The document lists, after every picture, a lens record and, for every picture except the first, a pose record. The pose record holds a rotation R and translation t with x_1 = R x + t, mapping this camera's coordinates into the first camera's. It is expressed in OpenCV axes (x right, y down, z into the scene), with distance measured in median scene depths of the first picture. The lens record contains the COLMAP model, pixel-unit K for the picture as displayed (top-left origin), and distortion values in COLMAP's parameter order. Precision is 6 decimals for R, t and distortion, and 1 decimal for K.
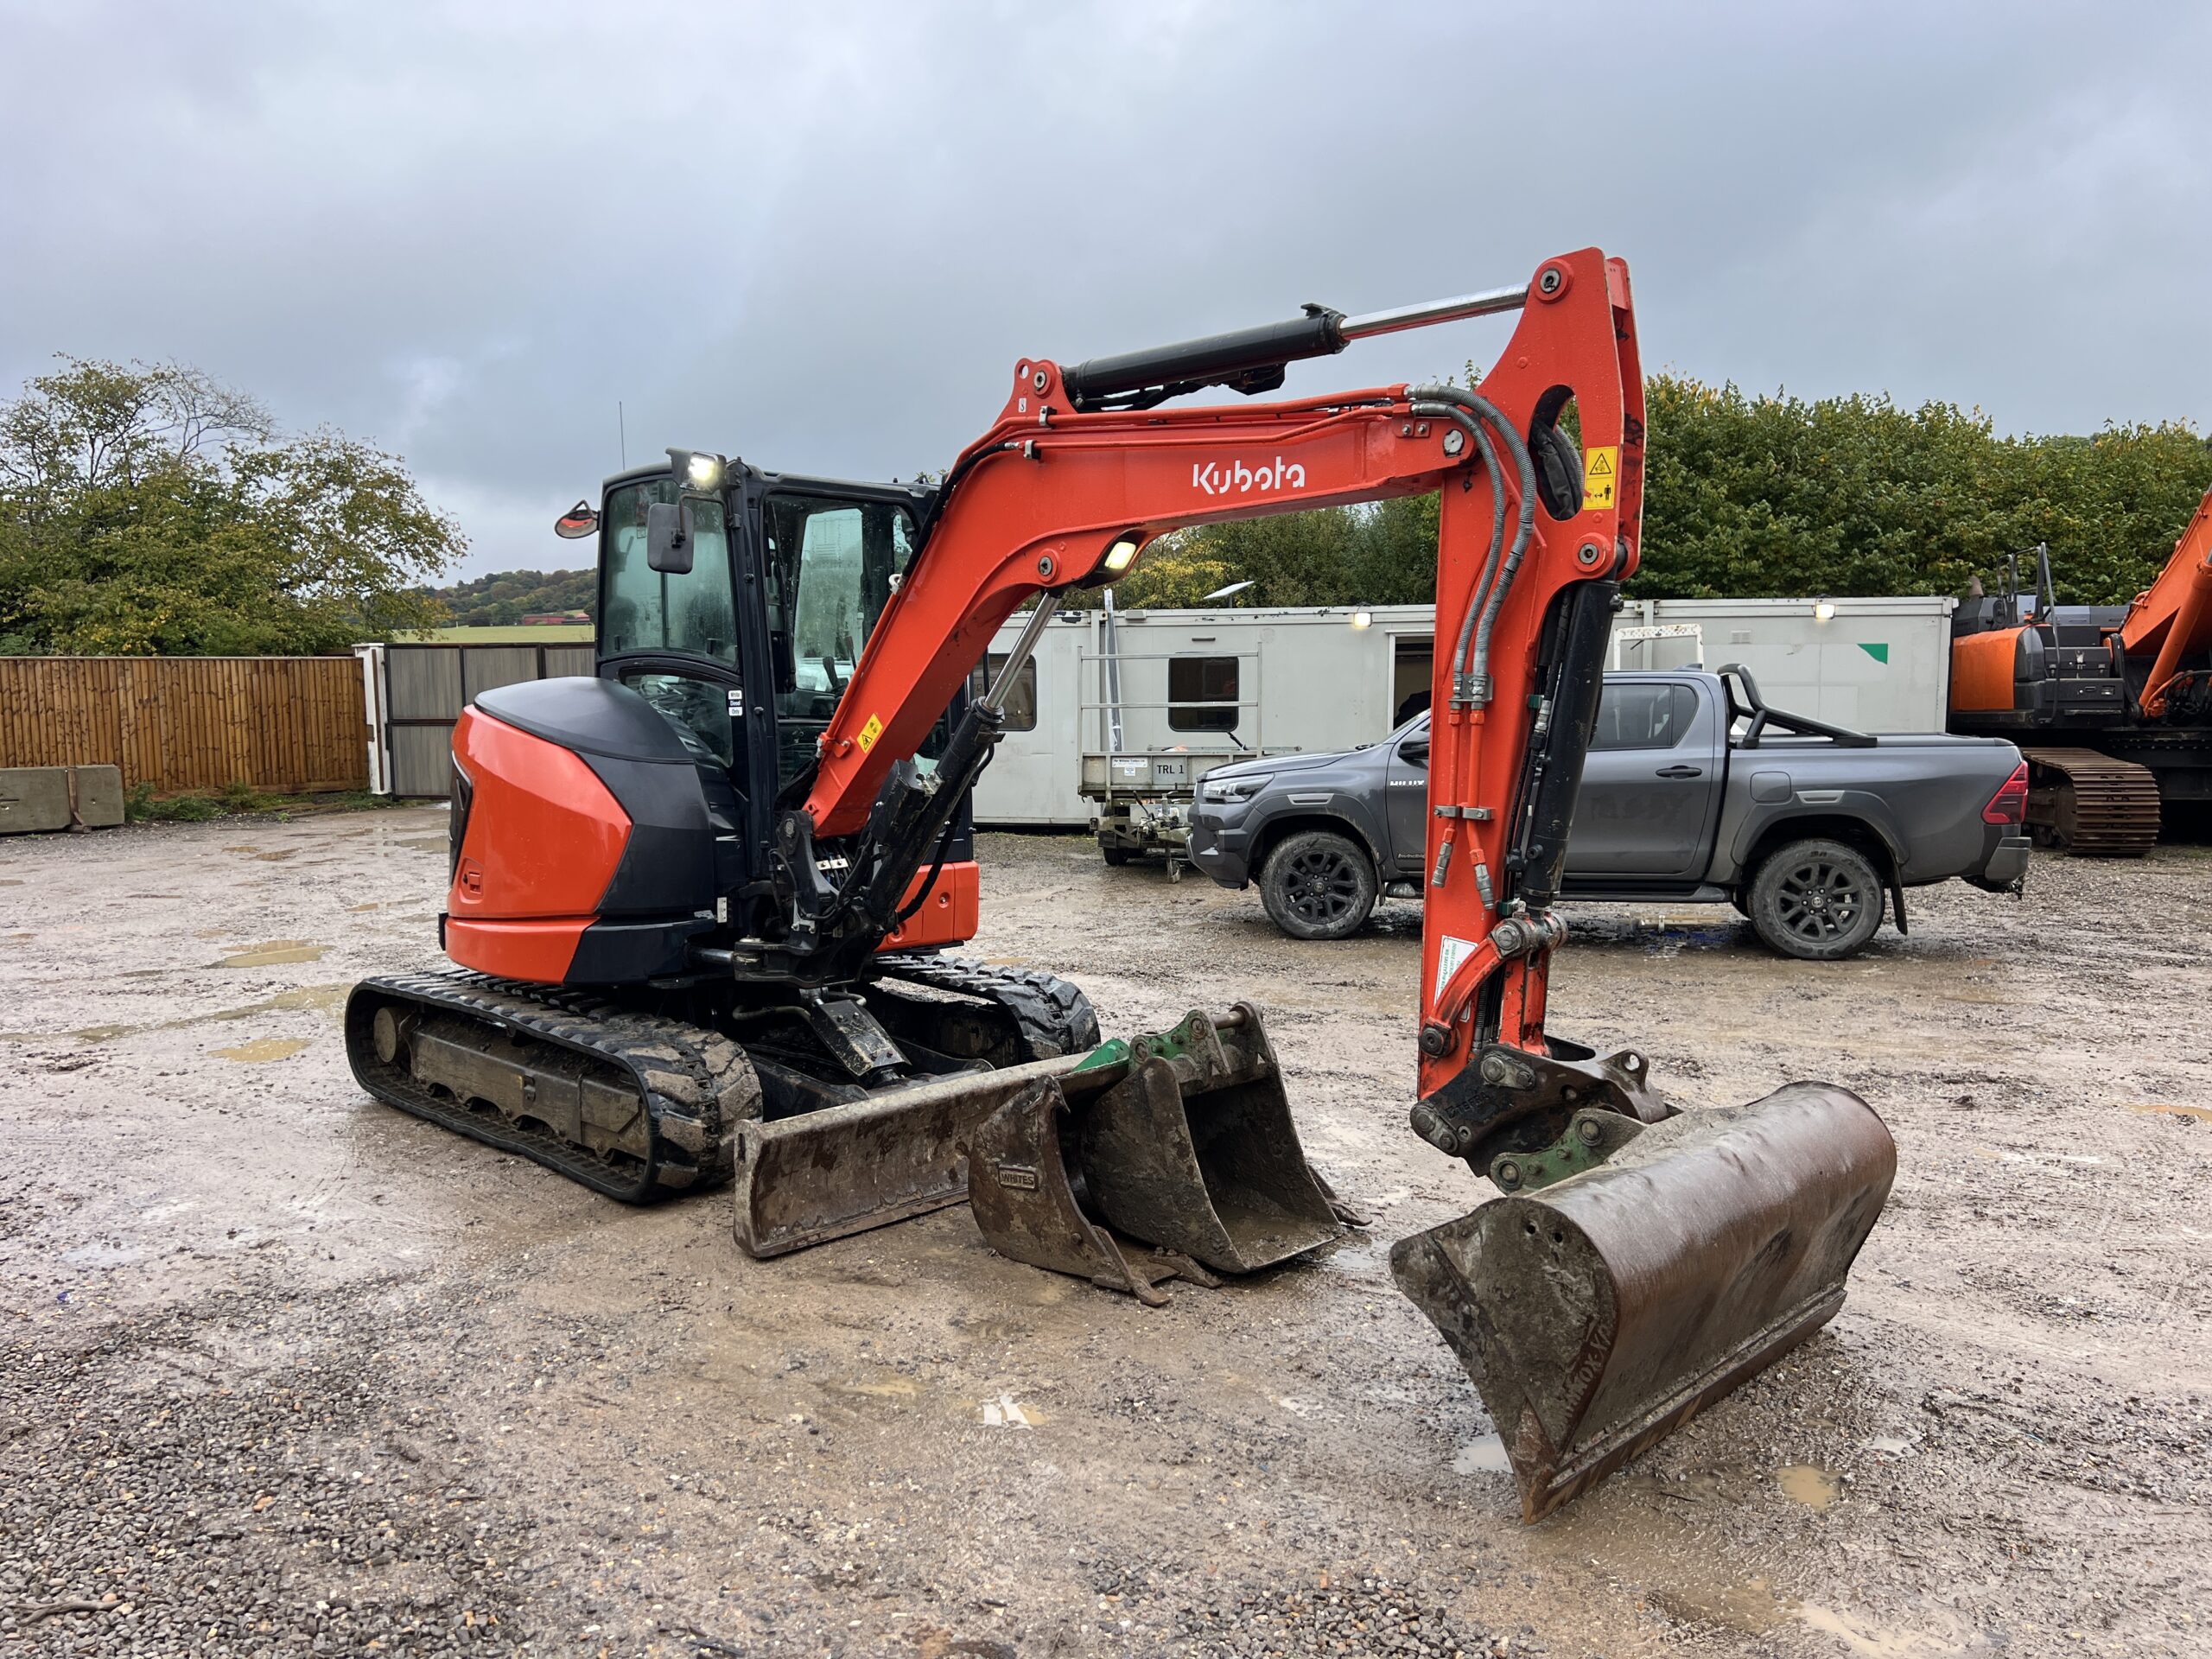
lens RADIAL K [[1643.4, 0, 1098.9], [0, 1643.4, 846.5], [0, 0, 1]] dist [0.065979, -0.067655]
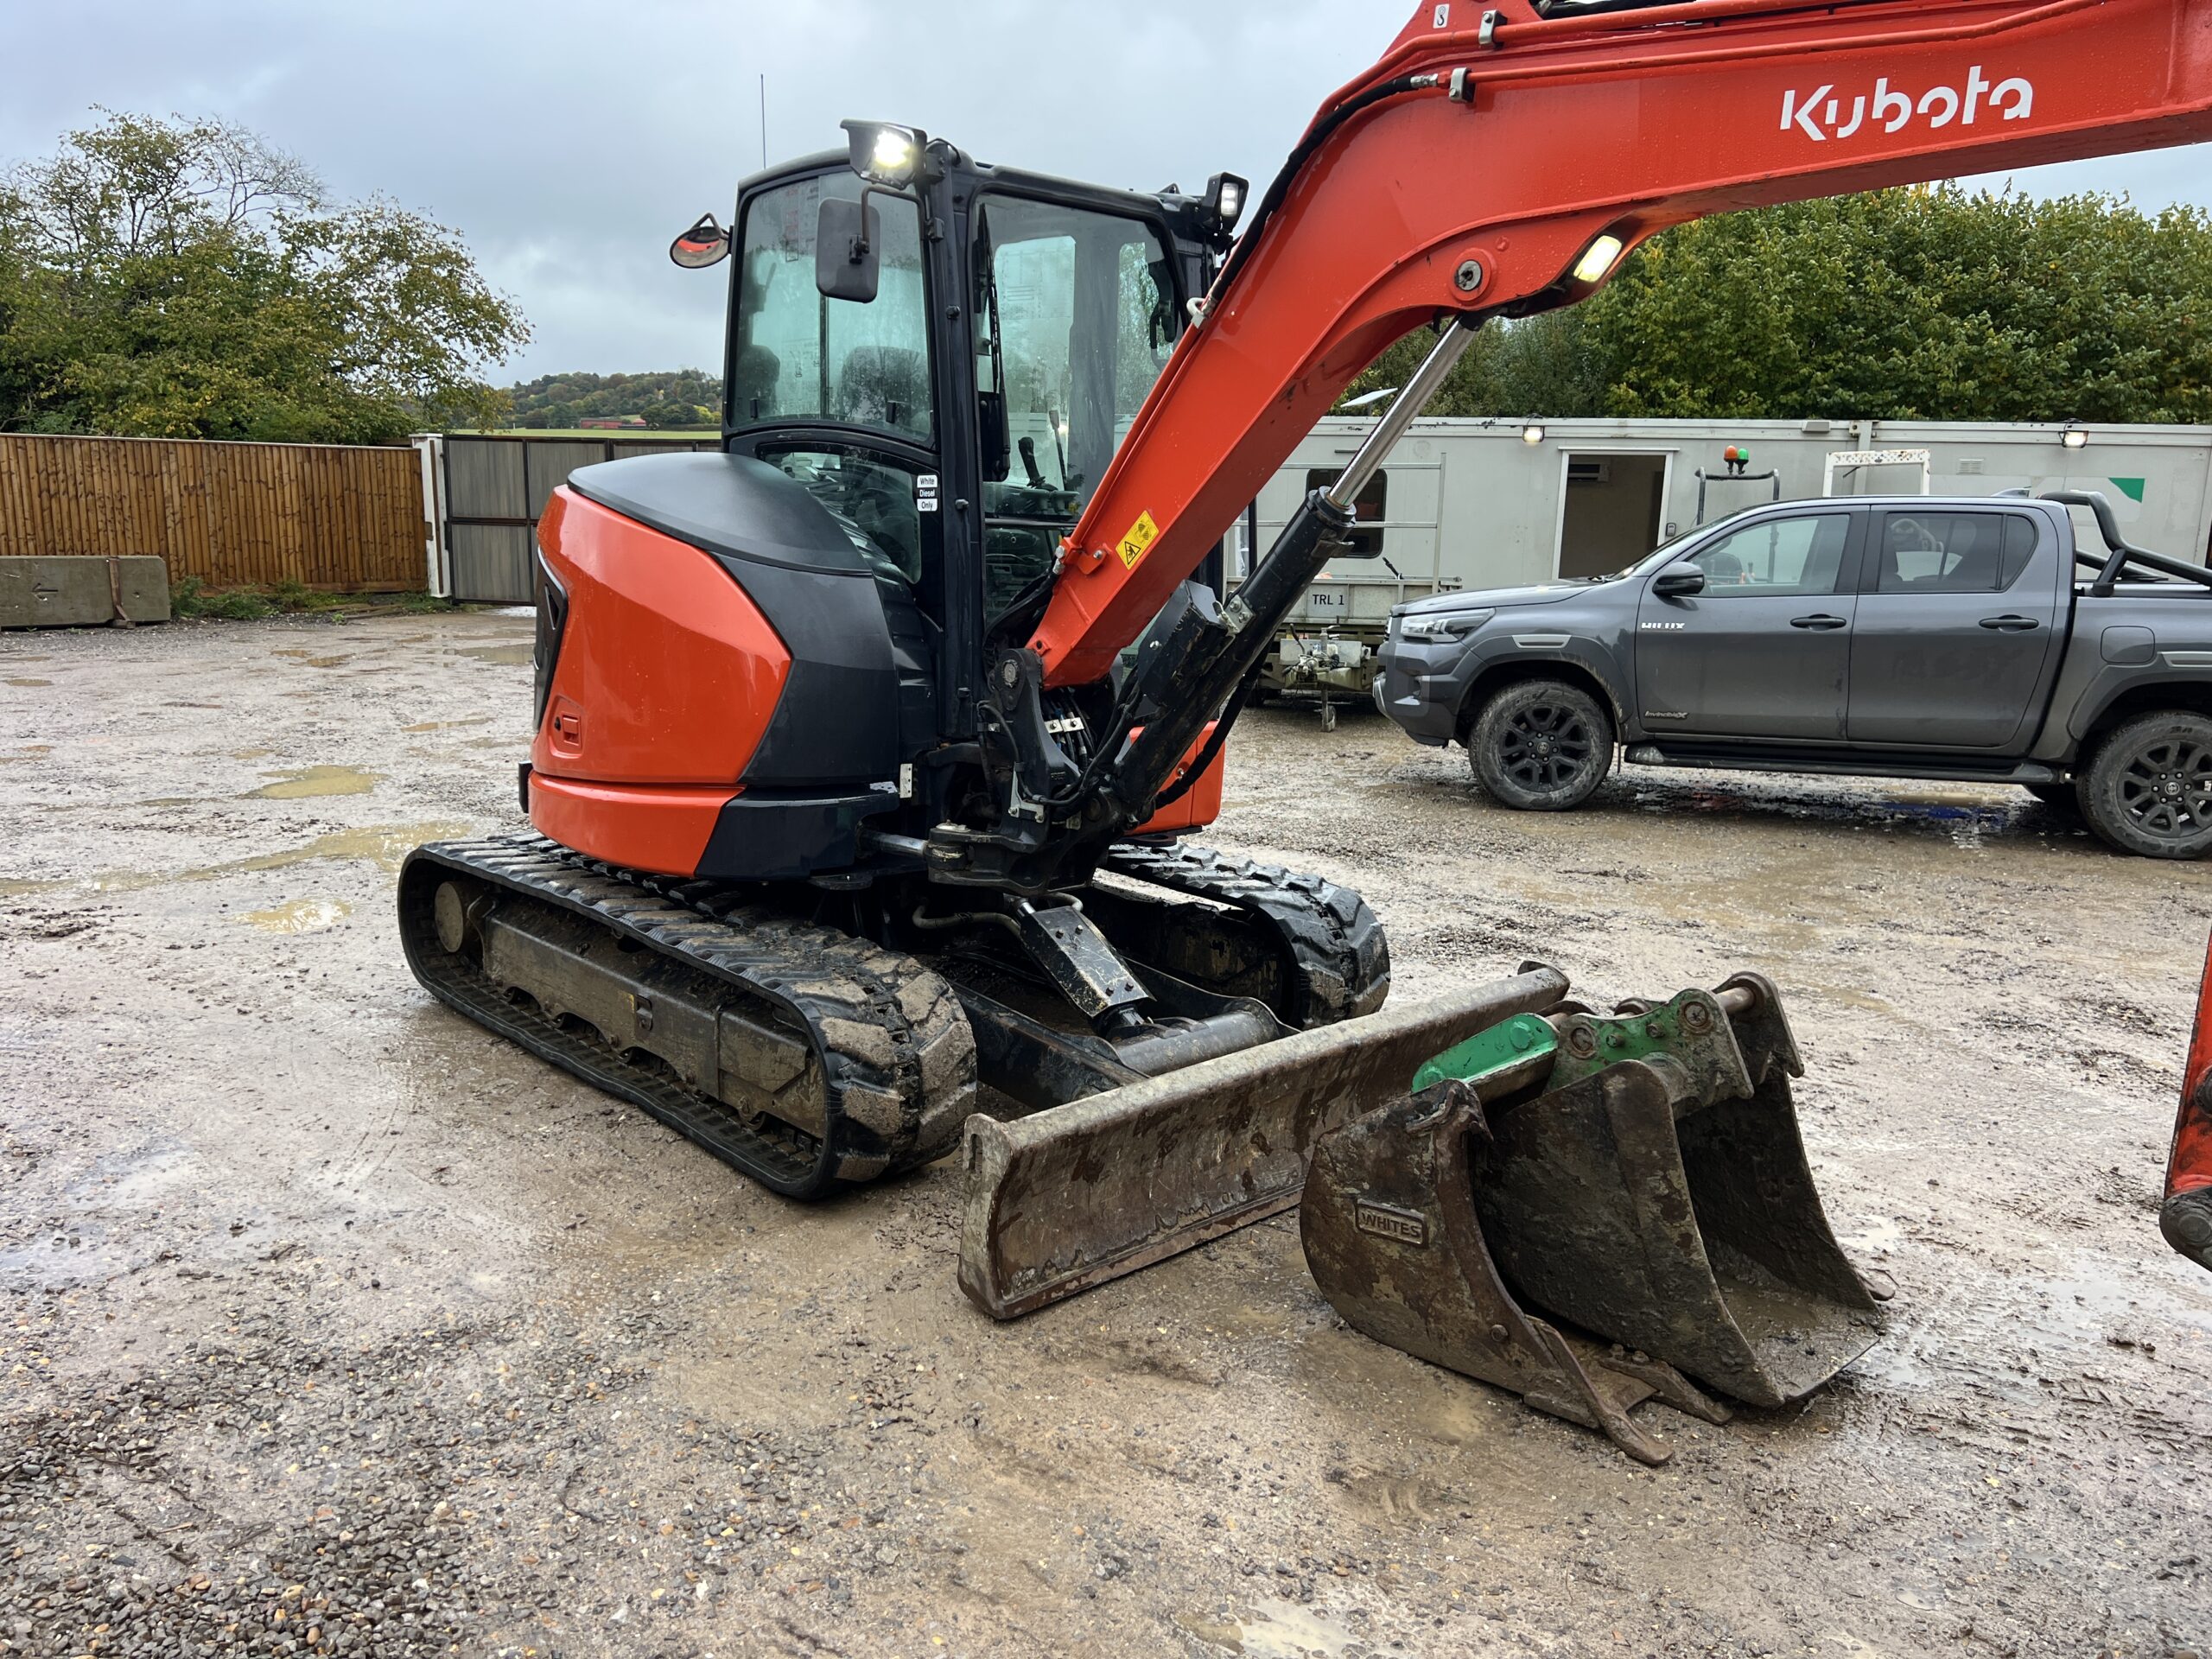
lens RADIAL K [[1652.9, 0, 1098.2], [0, 1652.9, 821.0], [0, 0, 1]] dist [0.066753, -0.065541]
pose [[0.998865, 0.036331, -0.030795, -0.080187], [-0.033444, 0.995418, 0.089576, -0.008042], [0.033909, -0.088444, 0.995504, 0.182616]]
